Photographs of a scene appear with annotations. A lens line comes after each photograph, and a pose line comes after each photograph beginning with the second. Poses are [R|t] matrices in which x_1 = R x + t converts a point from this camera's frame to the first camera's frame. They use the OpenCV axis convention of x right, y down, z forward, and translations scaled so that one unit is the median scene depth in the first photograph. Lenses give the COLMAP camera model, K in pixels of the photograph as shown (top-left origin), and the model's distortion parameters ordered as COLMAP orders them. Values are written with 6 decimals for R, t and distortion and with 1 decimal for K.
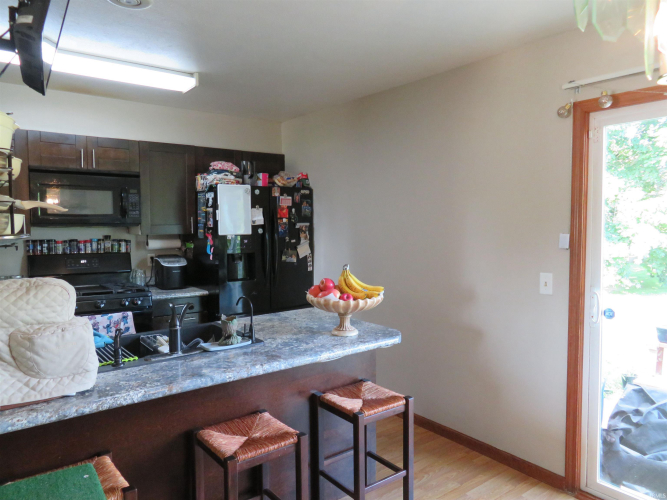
lens RADIAL K [[478.1, 0, 336.0], [0, 478.1, 249.5], [0, 0, 1]] dist [-0.006905, 0.025962]
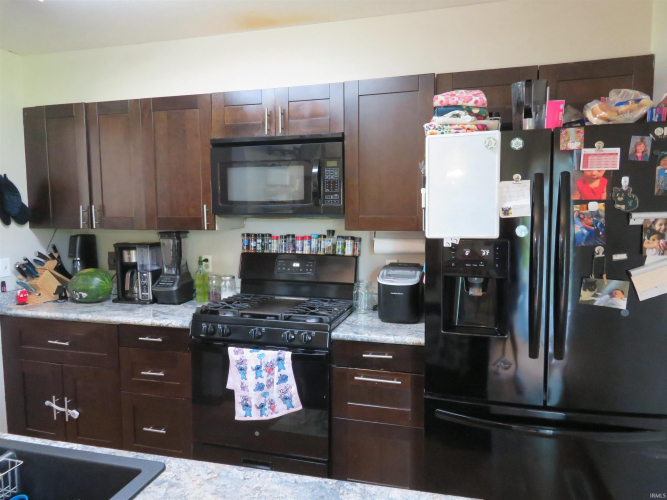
lens RADIAL K [[478.1, 0, 331.4], [0, 478.1, 251.5], [0, 0, 1]] dist [-0.006905, 0.025962]
pose [[0.592375, 0.066551, -0.802909, 0.098900], [-0.040504, 0.997782, 0.052820, -0.037006], [0.804644, 0.001232, 0.593757, 0.606741]]
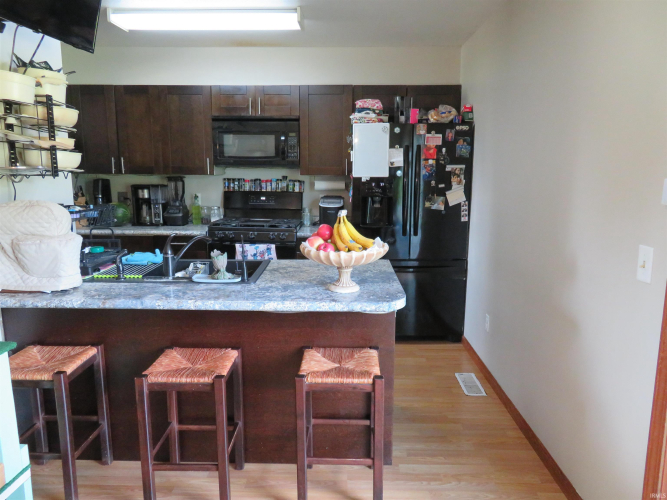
lens RADIAL K [[478.1, 0, 331.0], [0, 478.1, 250.4], [0, 0, 1]] dist [-0.006905, 0.025962]
pose [[0.771569, 0.111867, -0.626232, 0.341151], [-0.042992, 0.991336, 0.124119, -0.000441], [0.634691, -0.068843, 0.769694, 0.204550]]
